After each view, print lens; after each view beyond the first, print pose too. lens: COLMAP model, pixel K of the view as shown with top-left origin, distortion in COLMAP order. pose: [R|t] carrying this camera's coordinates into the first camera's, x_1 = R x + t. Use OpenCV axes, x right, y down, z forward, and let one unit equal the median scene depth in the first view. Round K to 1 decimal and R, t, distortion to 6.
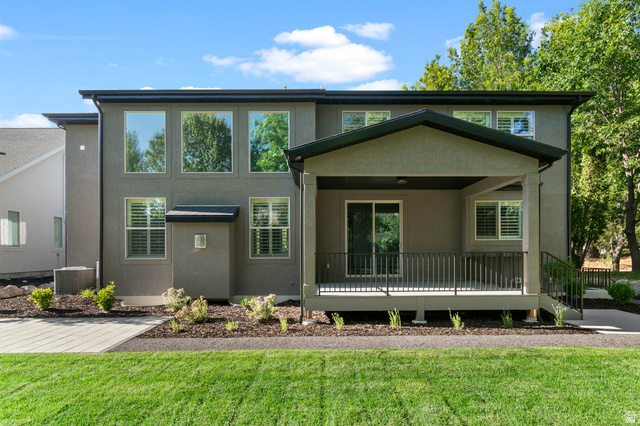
lens RADIAL K [[350.7, 0, 320.0], [0, 350.7, 248.6], [0, 0, 1]] dist [-0.004791, -0.000722]
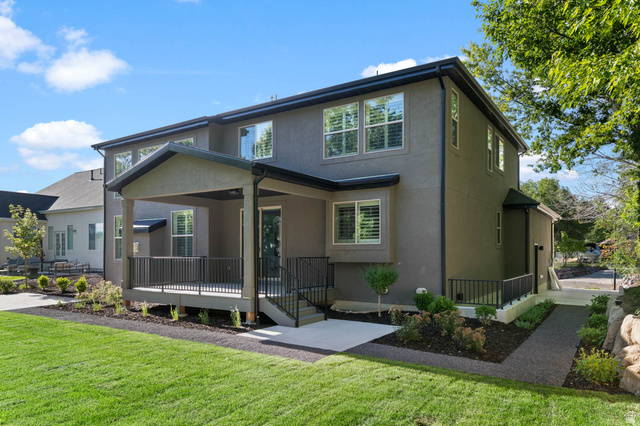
lens RADIAL K [[441.3, 0, 320.0], [0, 441.3, 230.2], [0, 0, 1]] dist [0.001645, 0.000044]
pose [[0.829164, -0.026489, -0.558377, 1.229314], [-0.000435, 0.998846, -0.048030, -0.007307], [0.559005, 0.040067, 0.828196, 0.008273]]
